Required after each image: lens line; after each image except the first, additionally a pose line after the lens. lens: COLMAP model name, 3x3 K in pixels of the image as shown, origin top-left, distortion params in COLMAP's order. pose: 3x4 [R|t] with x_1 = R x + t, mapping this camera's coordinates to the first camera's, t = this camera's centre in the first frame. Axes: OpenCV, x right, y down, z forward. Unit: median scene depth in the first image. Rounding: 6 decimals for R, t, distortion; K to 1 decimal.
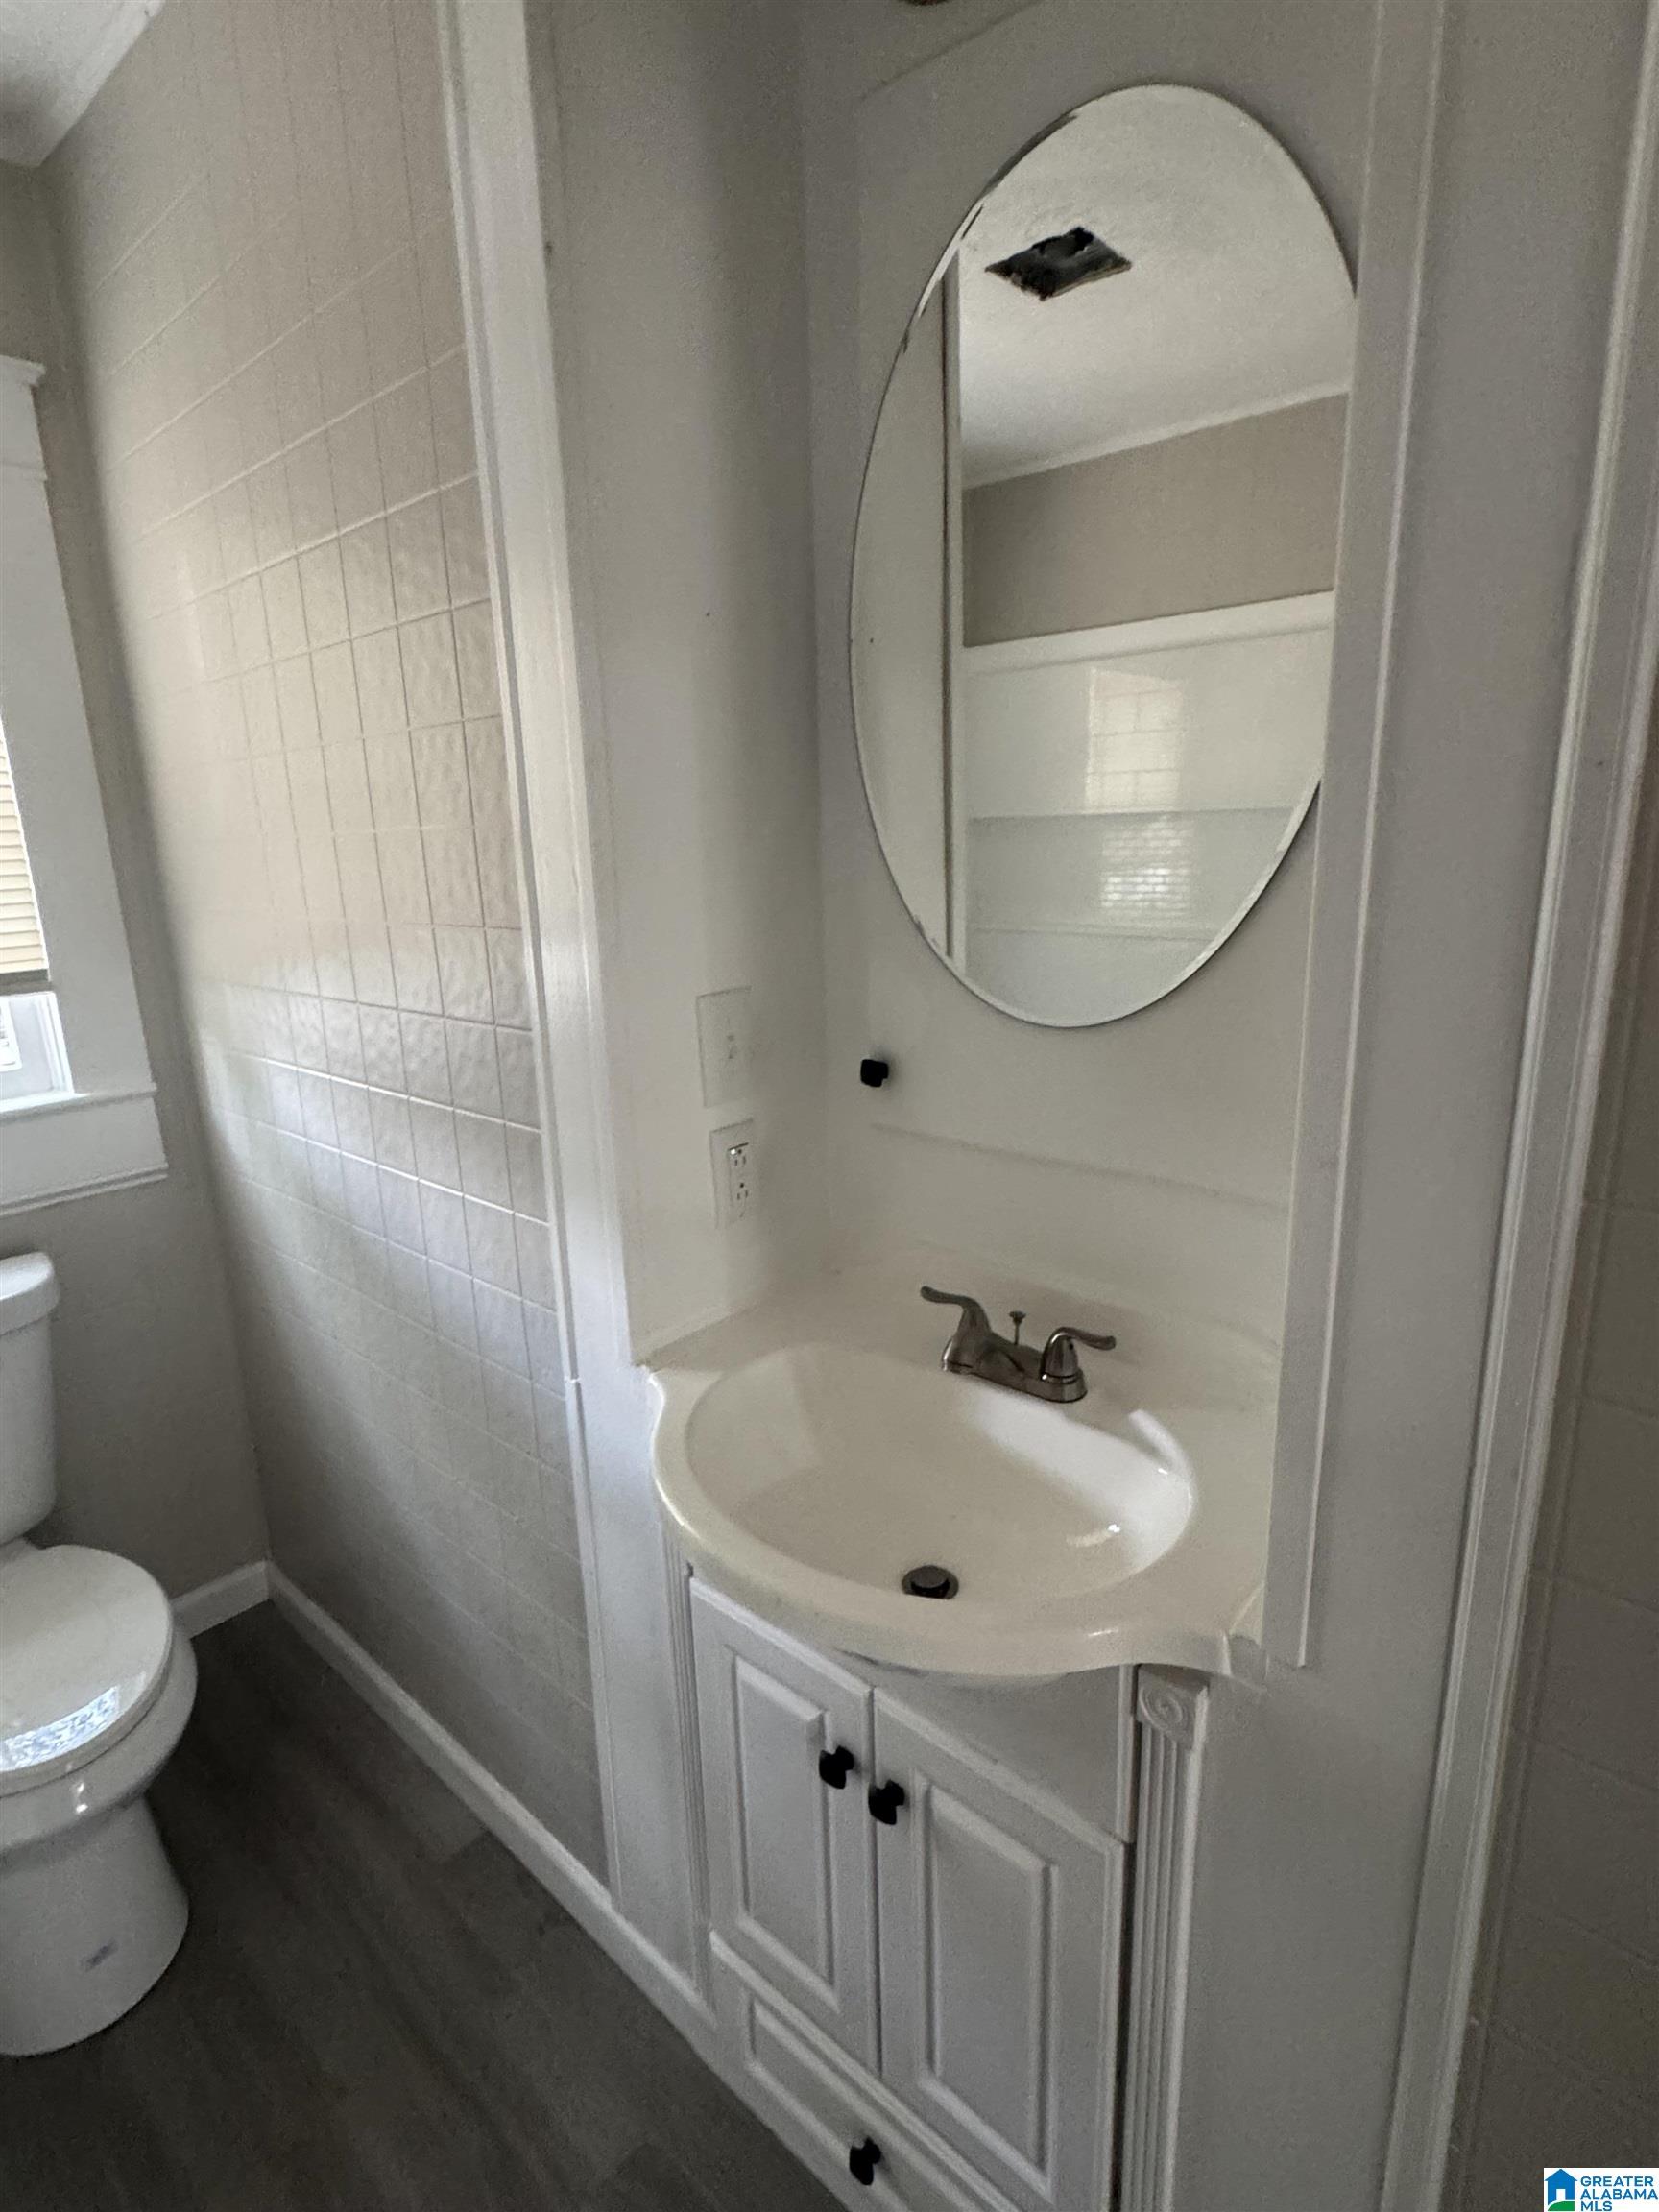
lens RADIAL K [[1104.9, 0, 825.4], [0, 1104.9, 1099.5], [0, 0, 1]] dist [0.000972, -0.001956]
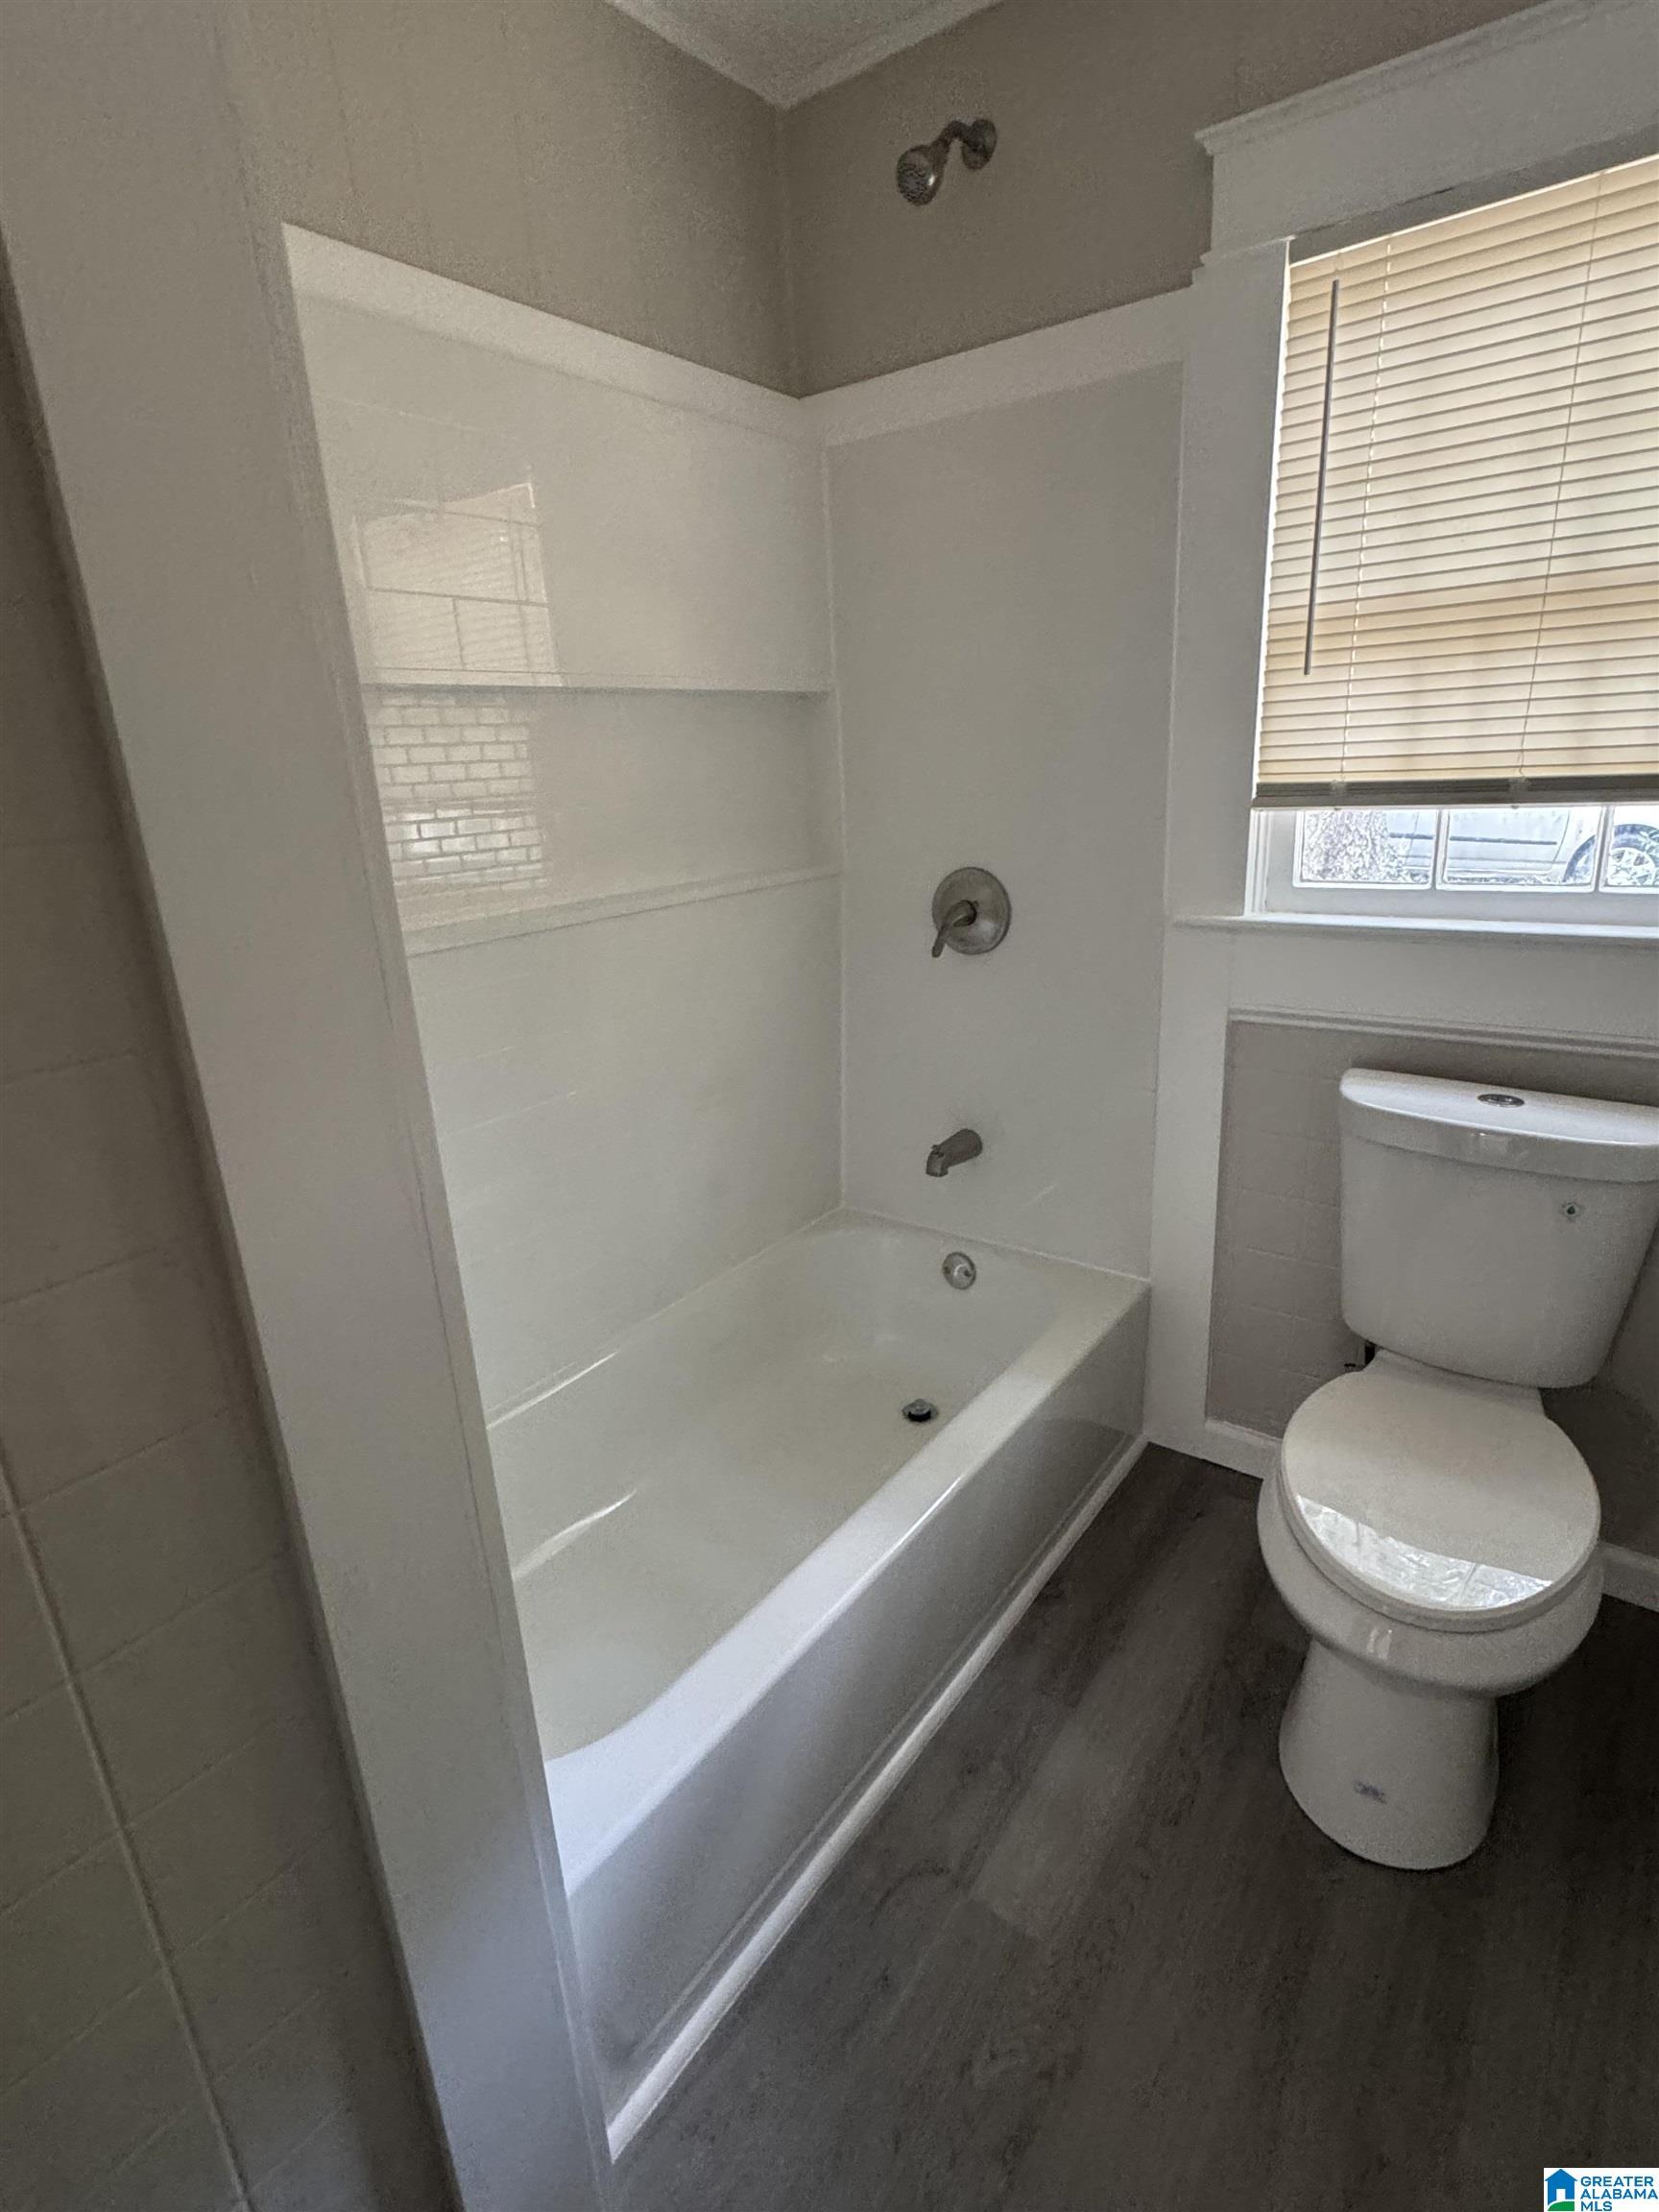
lens RADIAL K [[1104.9, 0, 835.5], [0, 1104.9, 1097.4], [0, 0, 1]] dist [0.000972, -0.001956]
pose [[0.082052, 0.320989, -0.943522, 0.032152], [-0.192205, 0.934038, 0.301047, -0.000941], [0.977919, 0.156648, 0.138335, 0.345182]]
